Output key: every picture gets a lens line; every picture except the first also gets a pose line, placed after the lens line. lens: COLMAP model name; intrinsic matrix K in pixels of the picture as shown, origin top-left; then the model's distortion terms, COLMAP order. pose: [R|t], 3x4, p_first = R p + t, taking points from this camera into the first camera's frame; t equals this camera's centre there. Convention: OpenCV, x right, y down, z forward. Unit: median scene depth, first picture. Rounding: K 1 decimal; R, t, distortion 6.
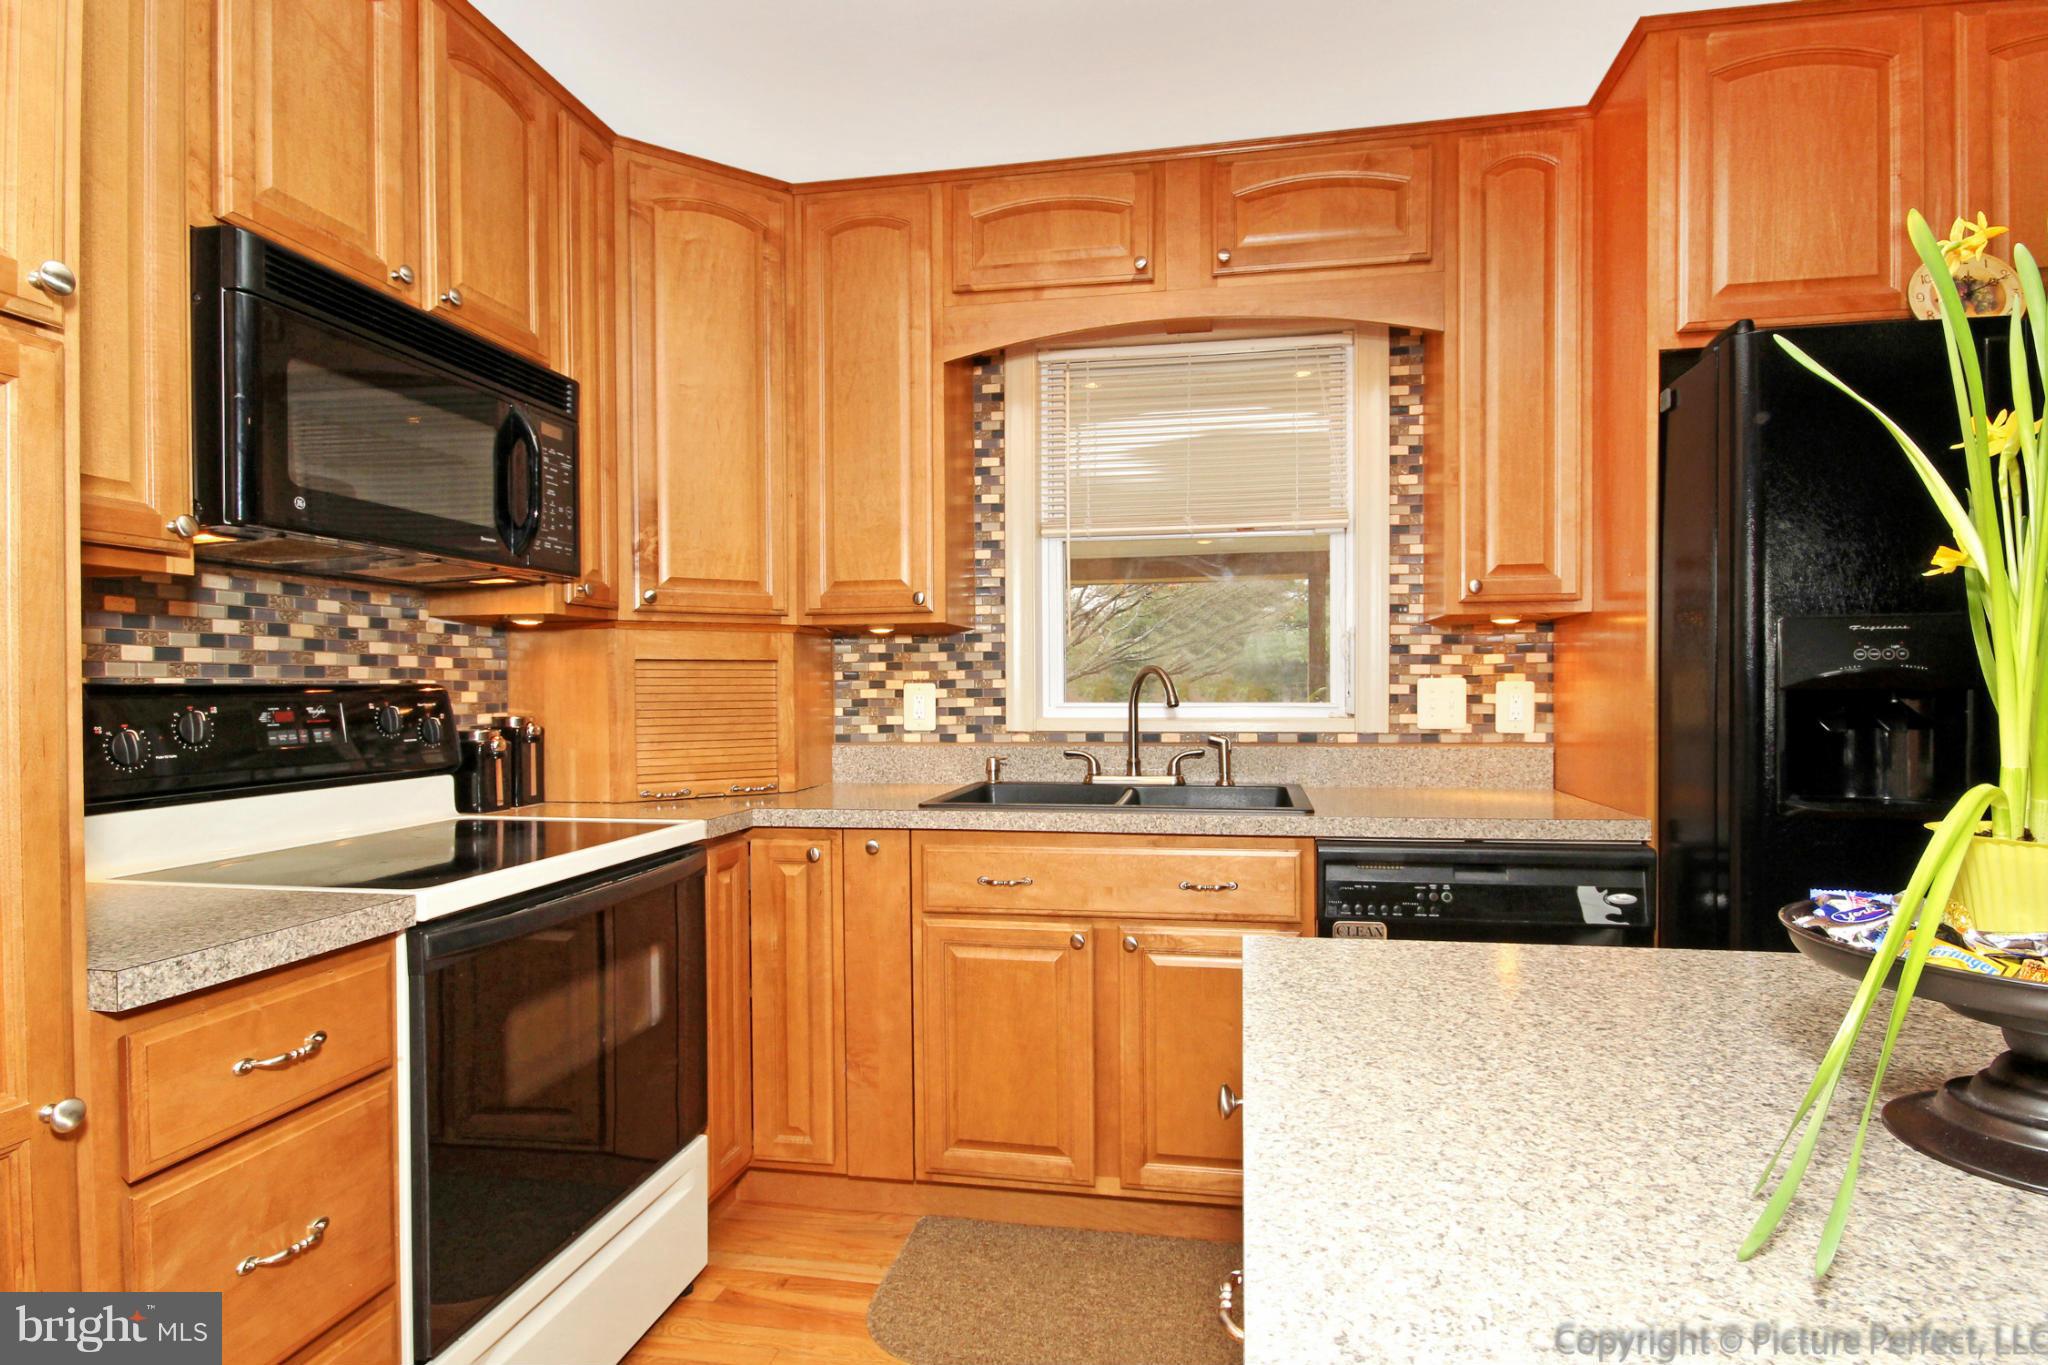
lens RADIAL K [[1083.6, 0, 1050.6], [0, 1083.6, 684.8], [0, 0, 1]] dist [-0.004764, 0.000656]
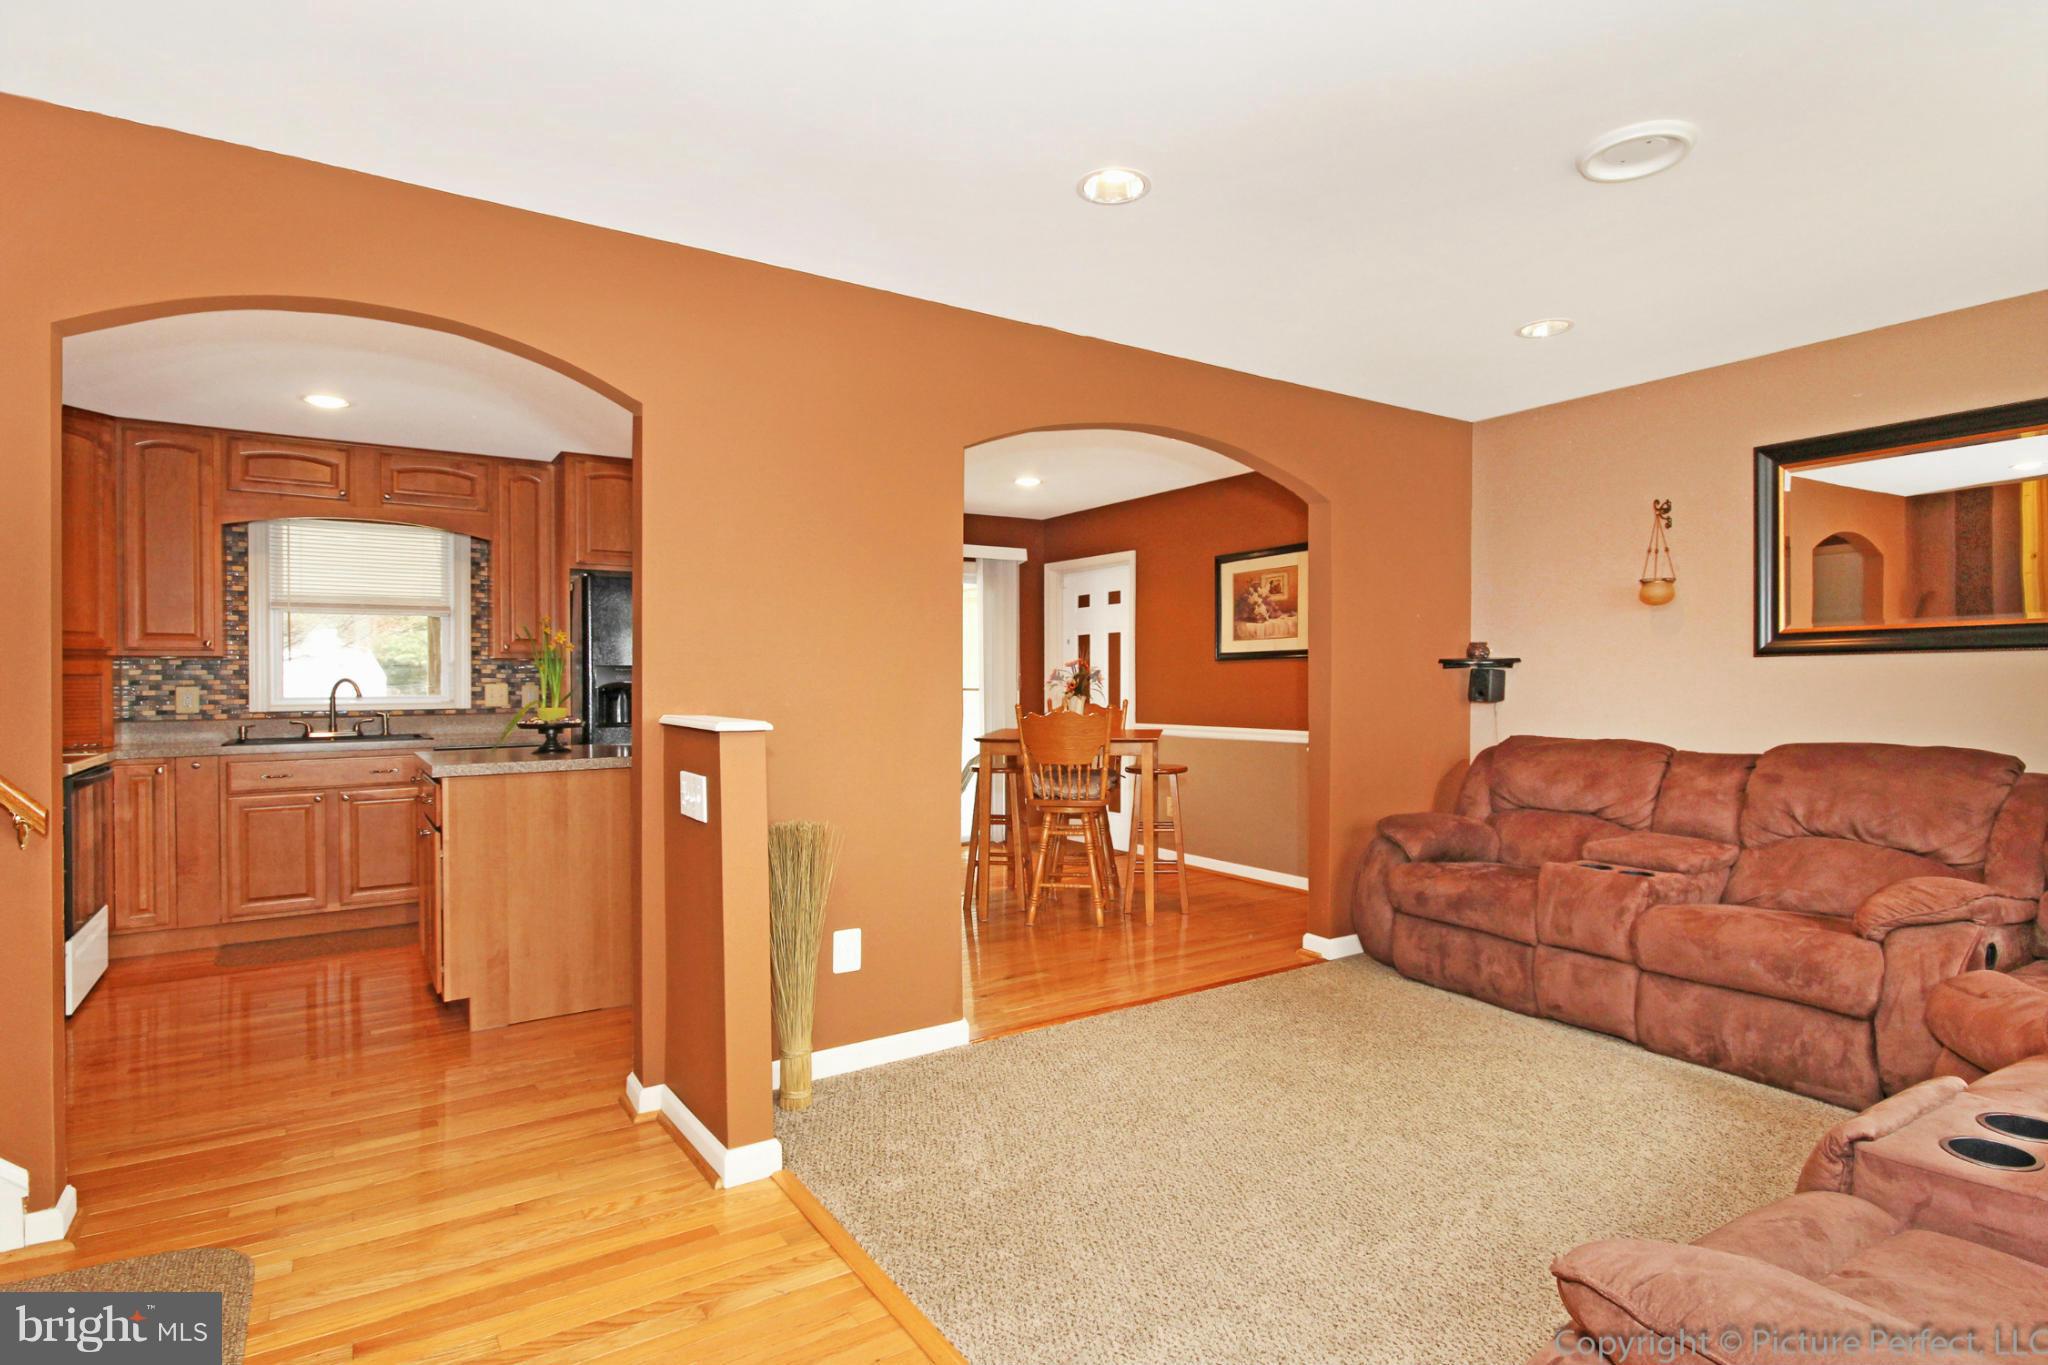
lens RADIAL K [[1014.7, 0, 1044.4], [0, 1014.7, 690.0], [0, 0, 1]] dist [0.003968, -0.011647]
pose [[0.709639, -0.005369, 0.704545, -0.343159], [0.003118, 0.999985, 0.004479, 0.000673], [-0.704559, -0.000982, 0.709645, -1.399559]]
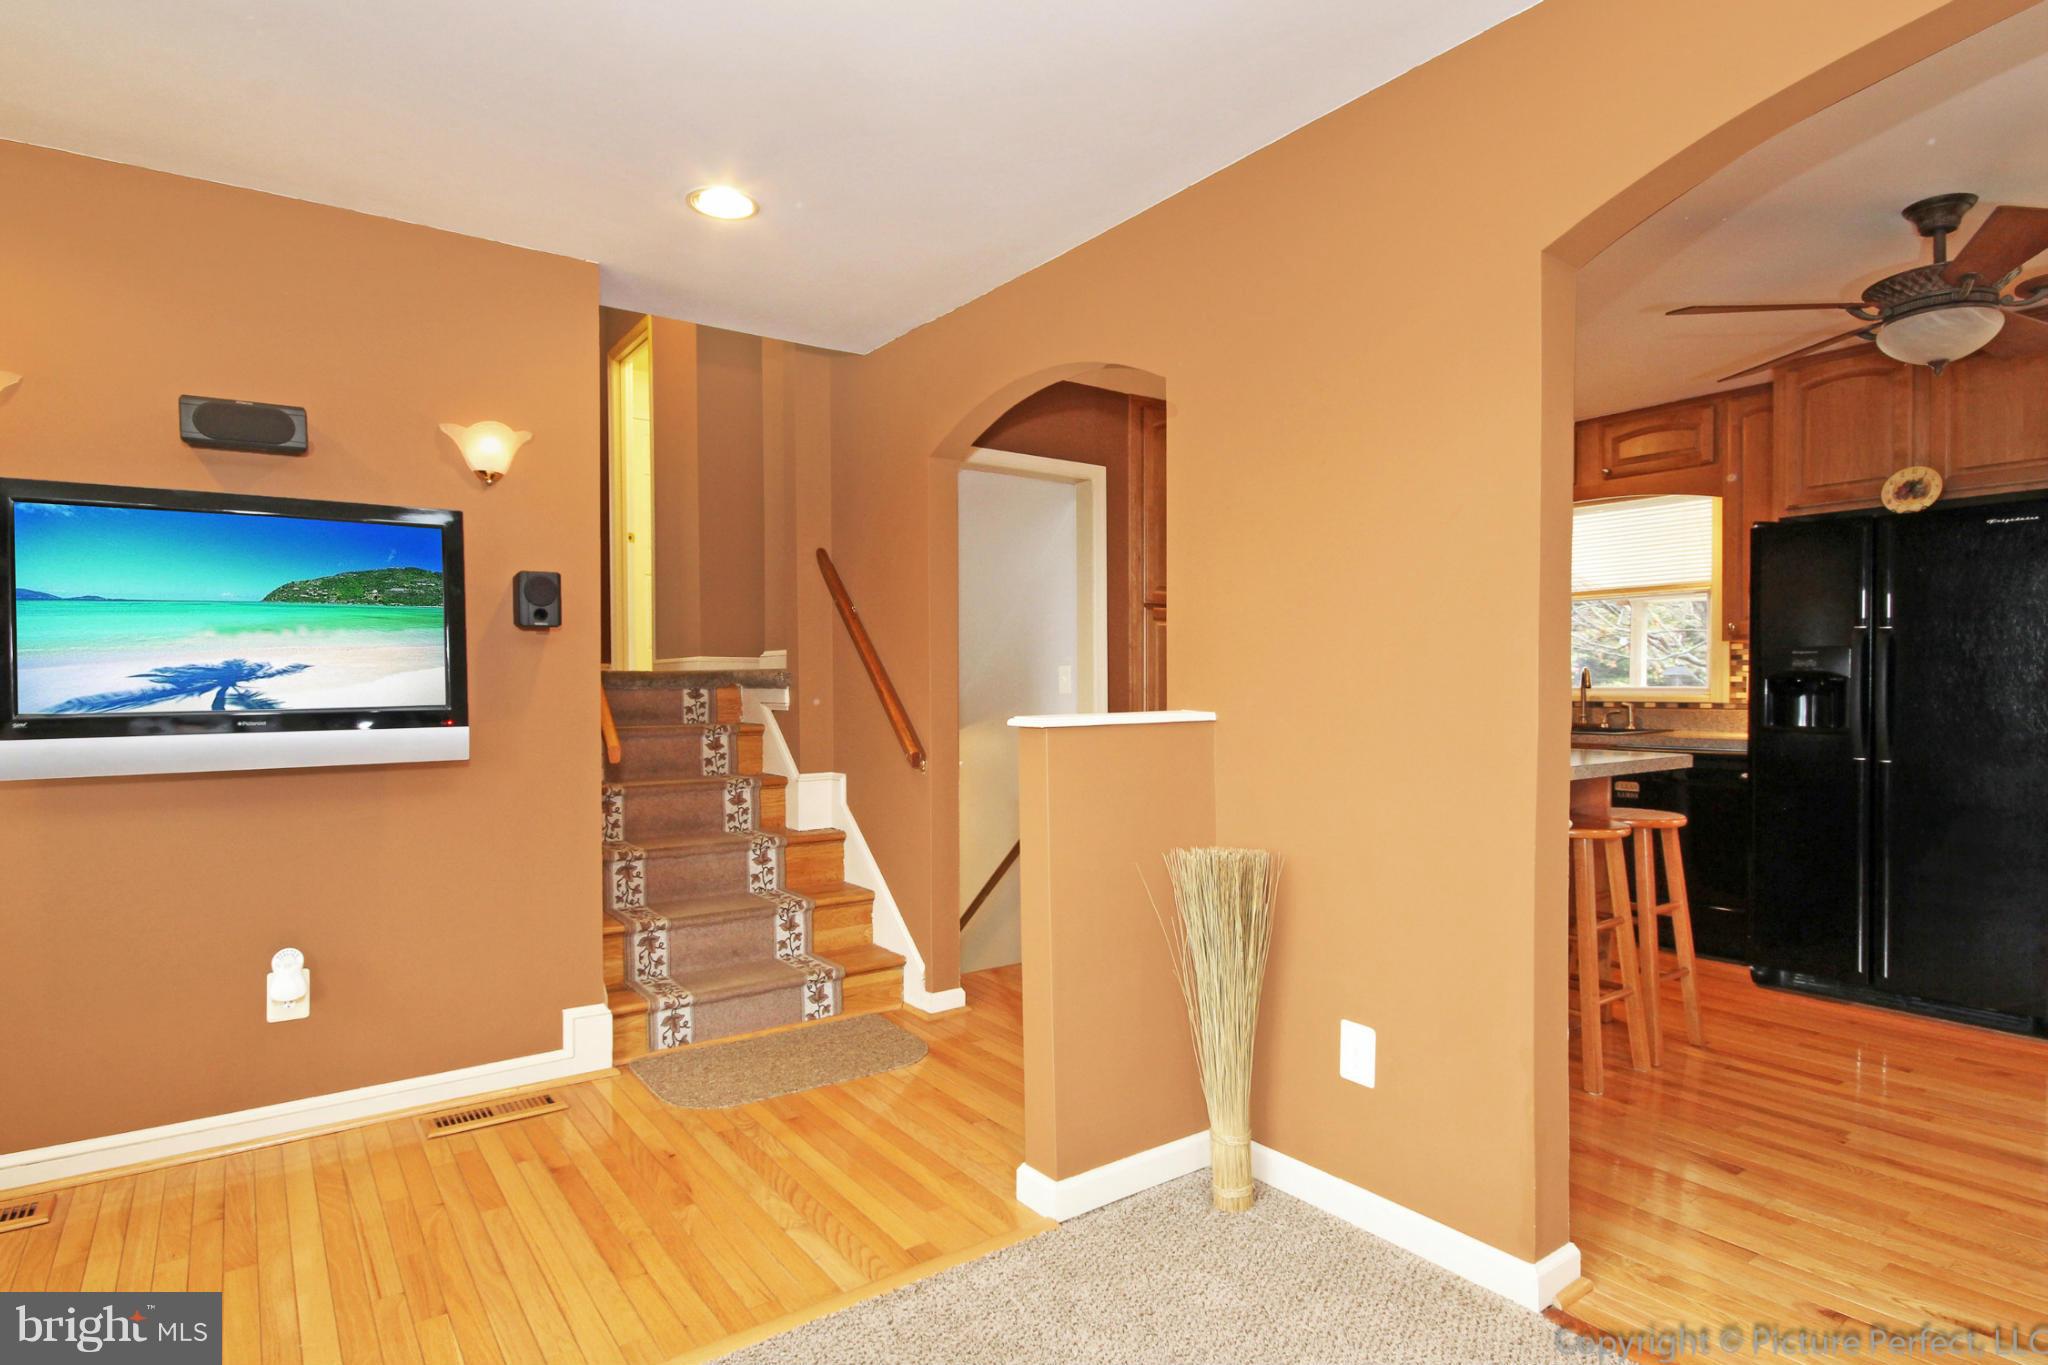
lens RADIAL K [[1093.9, 0, 1035.3], [0, 1093.9, 705.8], [0, 0, 1]] dist [-0.000074, 0.000429]
pose [[0.732425, 0.016440, -0.680649, 0.762151], [0.001745, 0.999660, 0.026024, -0.001219], [0.680845, -0.020249, 0.732148, -1.232288]]
